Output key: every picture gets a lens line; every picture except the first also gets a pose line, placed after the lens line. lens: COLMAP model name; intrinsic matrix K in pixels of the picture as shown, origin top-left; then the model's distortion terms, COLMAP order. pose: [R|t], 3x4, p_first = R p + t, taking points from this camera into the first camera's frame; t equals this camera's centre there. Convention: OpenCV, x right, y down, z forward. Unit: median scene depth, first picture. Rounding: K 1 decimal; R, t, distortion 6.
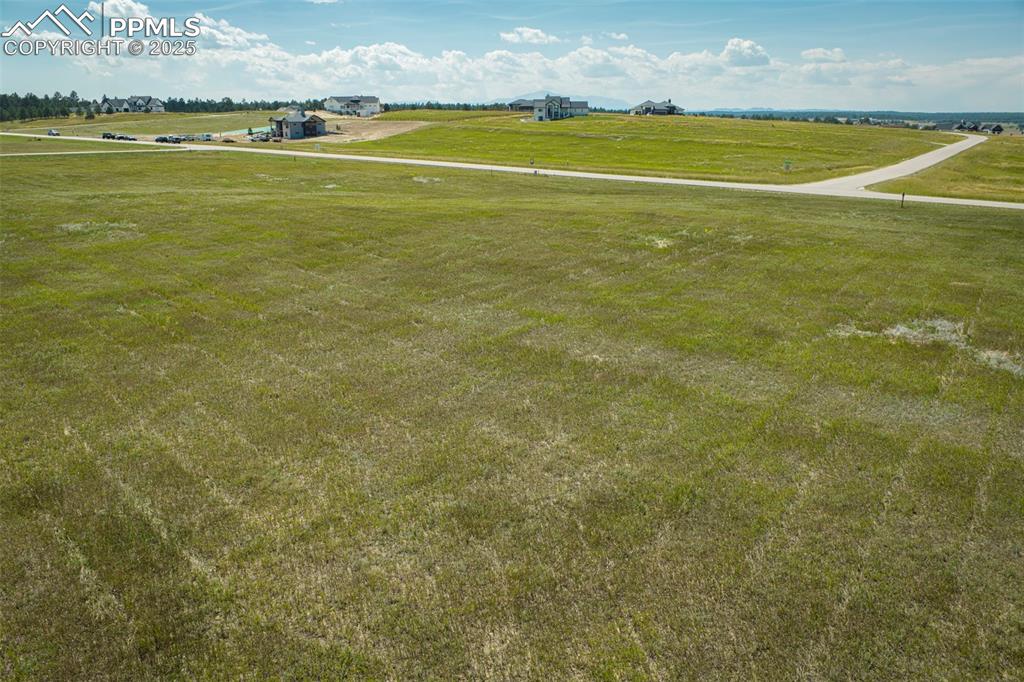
lens RADIAL K [[704.1, 0, 511.9], [0, 704.1, 345.5], [0, 0, 1]] dist [-0.050228, 0.011066]
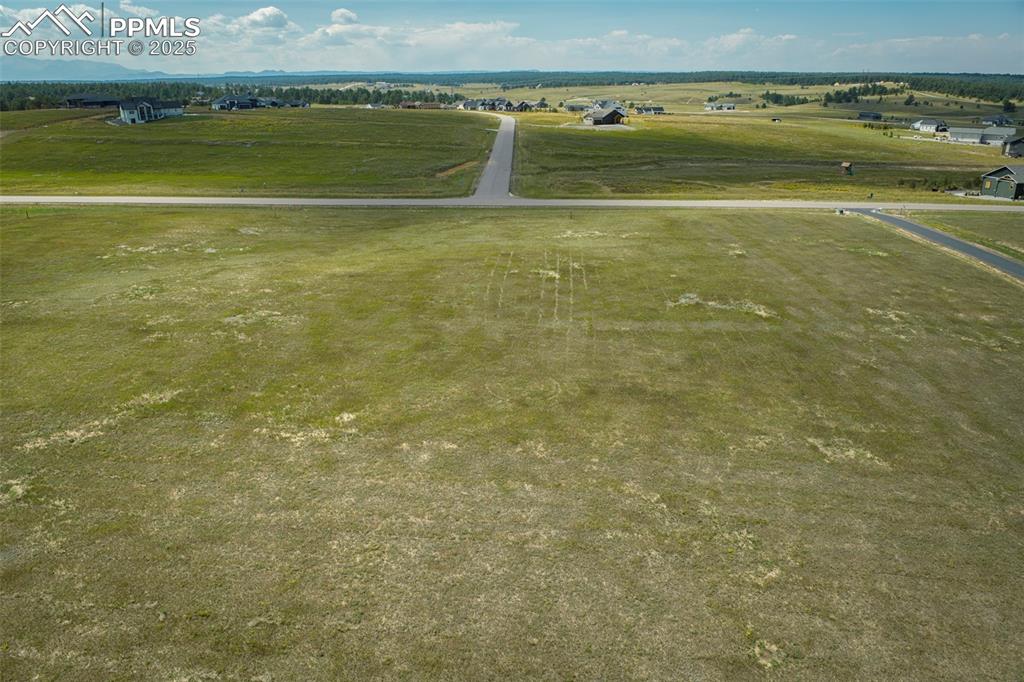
lens RADIAL K [[704.1, 0, 510.6], [0, 704.1, 336.8], [0, 0, 1]] dist [-0.050228, 0.011066]
pose [[0.804857, -0.206603, 0.556346, -1.075490], [0.186126, 0.978026, 0.093931, -0.177293], [-0.563527, 0.027950, 0.825625, -0.661746]]
